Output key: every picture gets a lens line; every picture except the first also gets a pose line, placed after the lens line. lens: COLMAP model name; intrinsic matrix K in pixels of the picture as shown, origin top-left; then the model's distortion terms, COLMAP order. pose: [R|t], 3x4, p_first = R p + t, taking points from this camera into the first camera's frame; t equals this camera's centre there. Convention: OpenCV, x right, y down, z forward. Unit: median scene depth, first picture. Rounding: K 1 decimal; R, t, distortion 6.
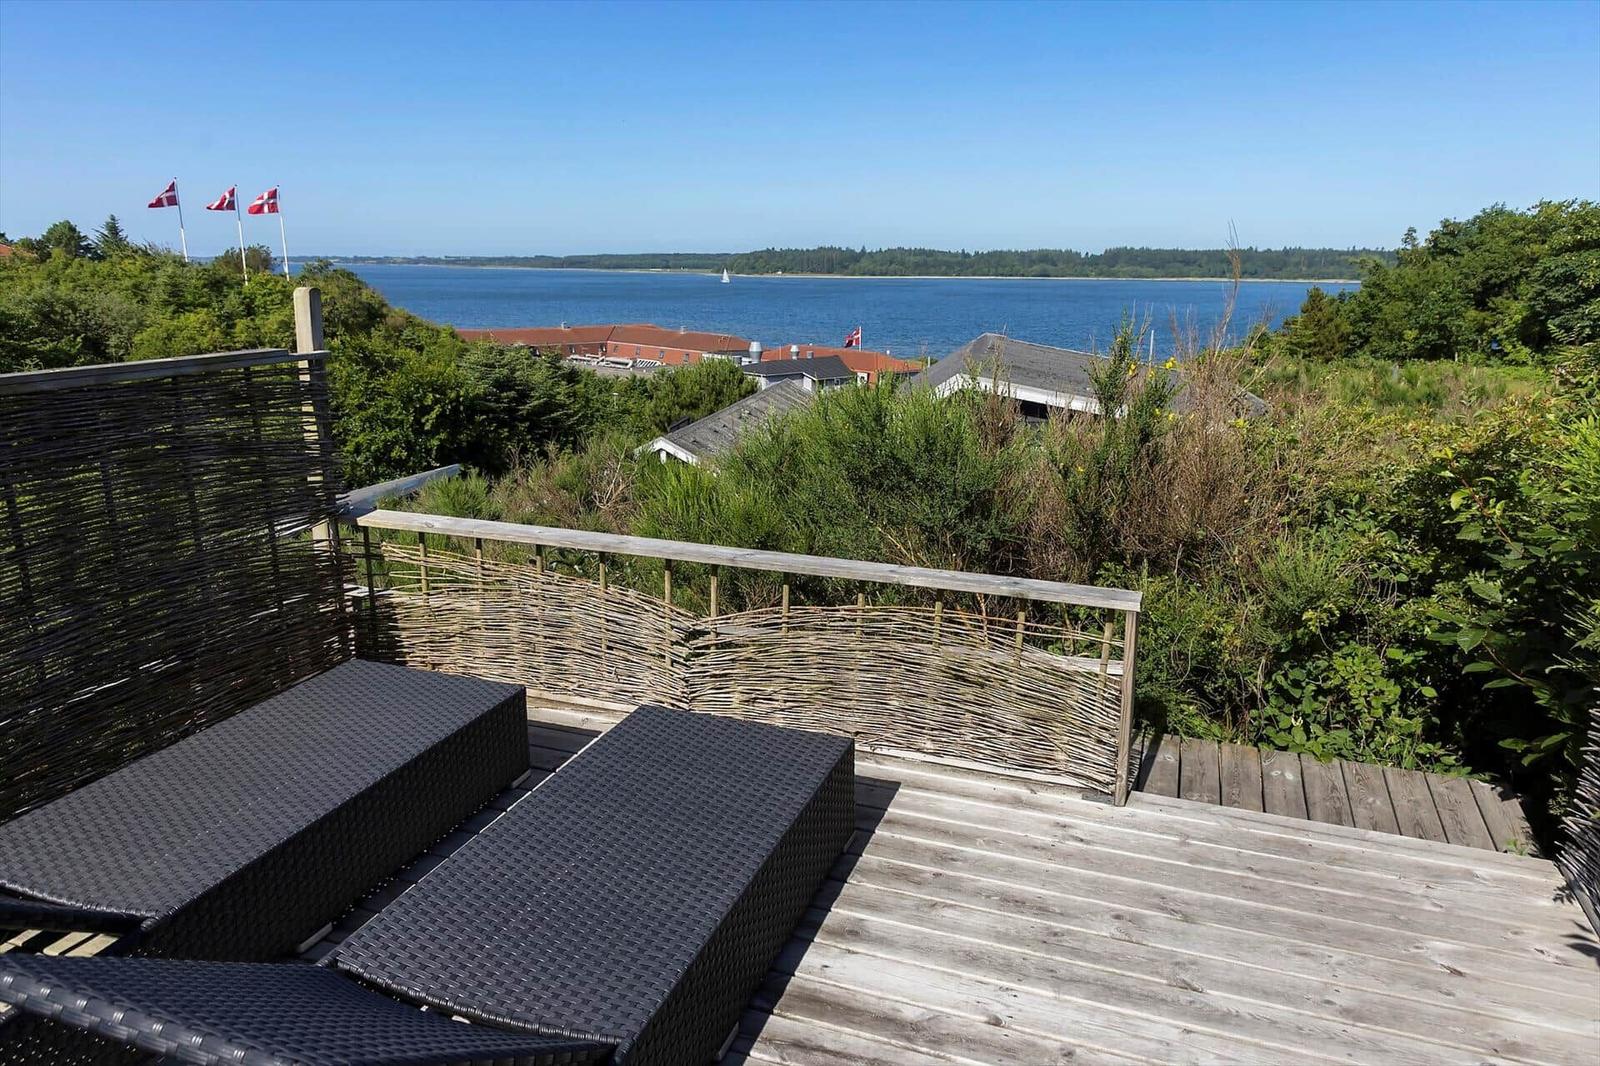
lens RADIAL K [[1087.0, 0, 800.0], [0, 1087.0, 533.0], [0, 0, 1]] dist [-0.001200, -0.002078]
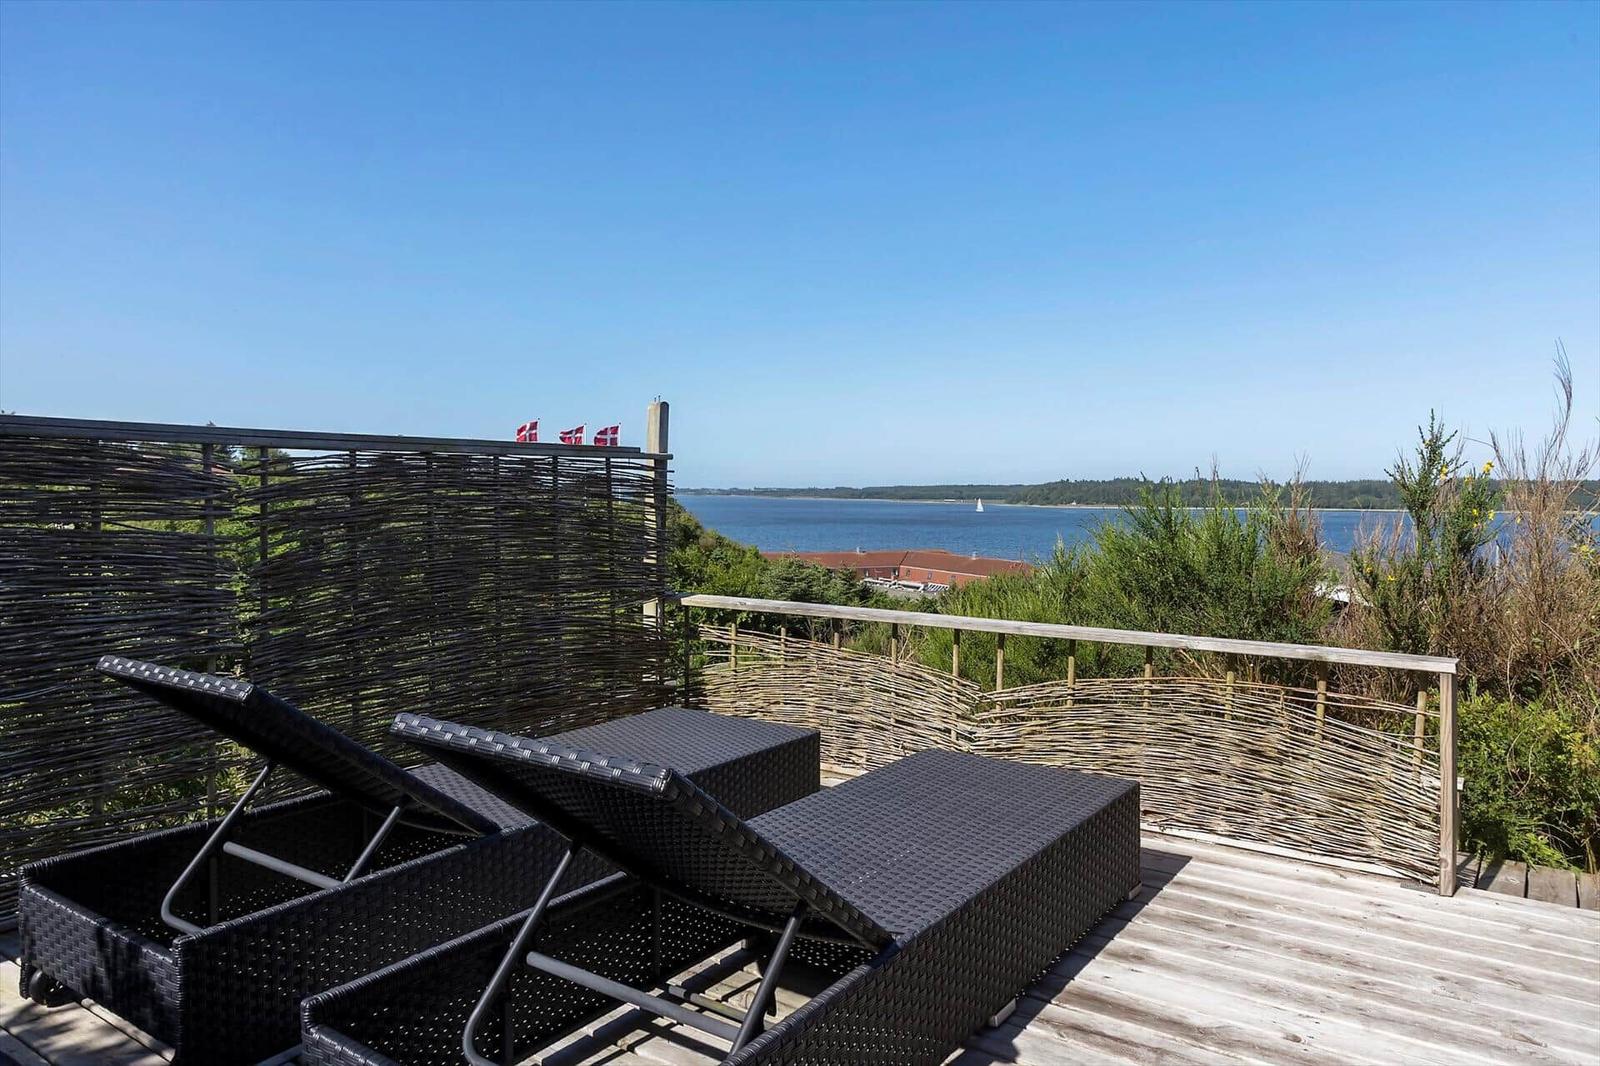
lens RADIAL K [[1087.0, 0, 800.0], [0, 1087.0, 533.0], [0, 0, 1]] dist [-0.001200, -0.002078]
pose [[0.965137, 0.004066, -0.261713, 0.008583], [-0.057249, 0.978949, -0.195910, 0.166199], [0.255407, 0.204063, 0.945053, -0.061892]]
